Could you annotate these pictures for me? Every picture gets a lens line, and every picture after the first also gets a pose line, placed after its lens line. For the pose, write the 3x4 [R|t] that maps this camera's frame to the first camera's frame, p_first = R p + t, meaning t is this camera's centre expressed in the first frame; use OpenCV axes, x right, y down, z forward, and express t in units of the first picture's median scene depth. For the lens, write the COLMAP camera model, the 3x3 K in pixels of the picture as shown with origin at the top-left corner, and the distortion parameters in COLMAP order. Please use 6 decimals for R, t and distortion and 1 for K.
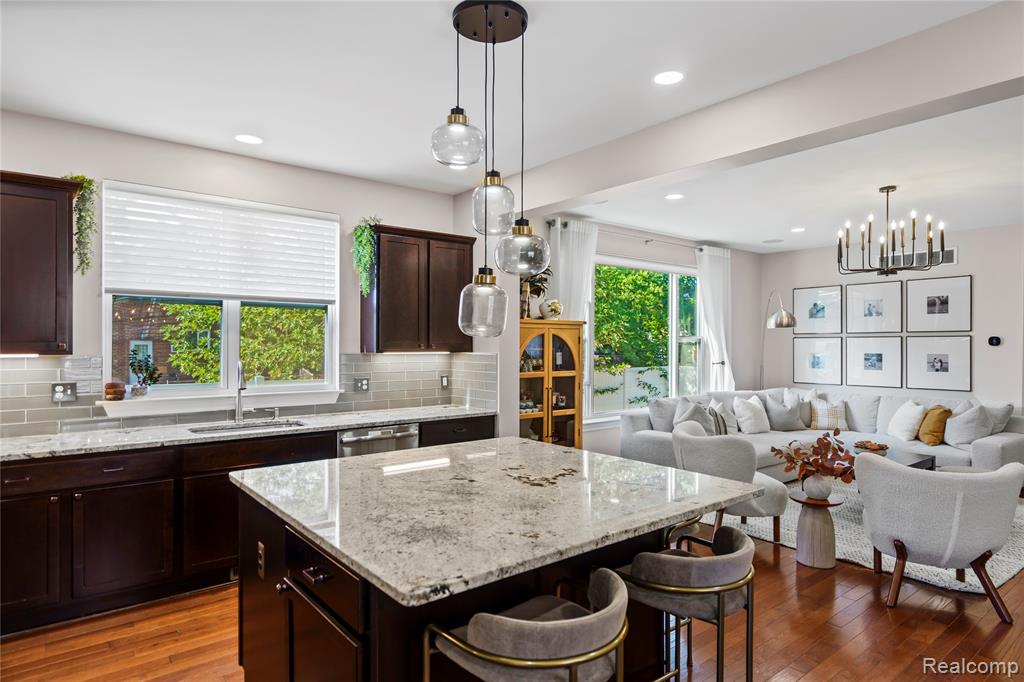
lens RADIAL K [[583.9, 0, 514.8], [0, 583.9, 346.8], [0, 0, 1]] dist [0.006810, -0.000114]
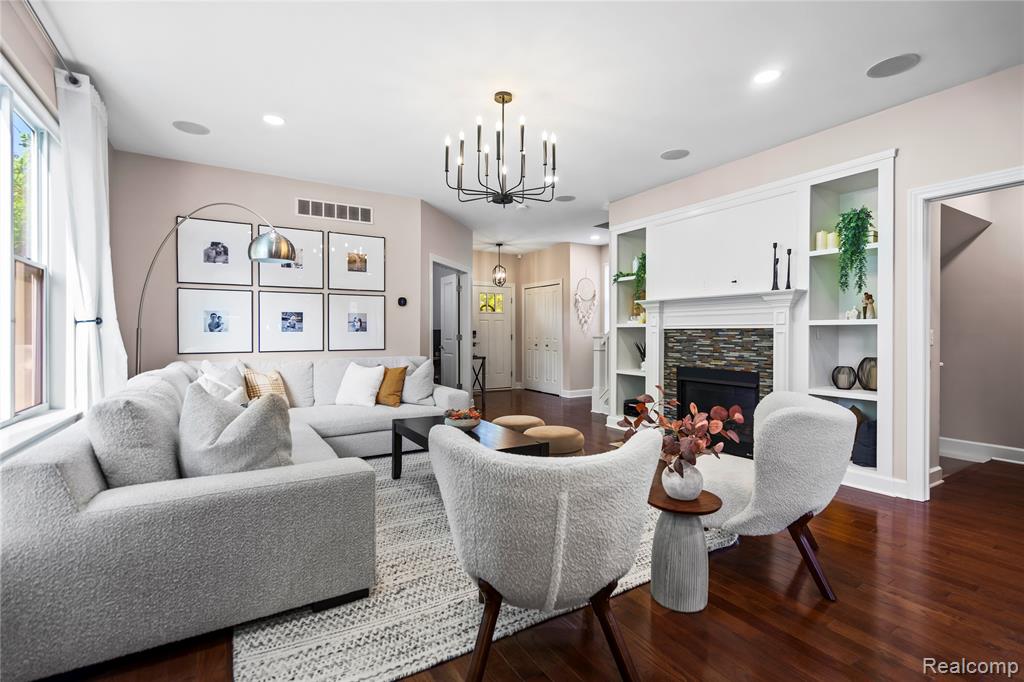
lens RADIAL K [[469.1, 0, 506.0], [0, 469.1, 336.6], [0, 0, 1]] dist [-0.003468, -0.000385]
pose [[0.146533, -0.010075, 0.989155, -0.008676], [0.002045, 0.999949, 0.009881, 0.042271], [-0.989204, 0.000575, 0.146546, 0.624828]]
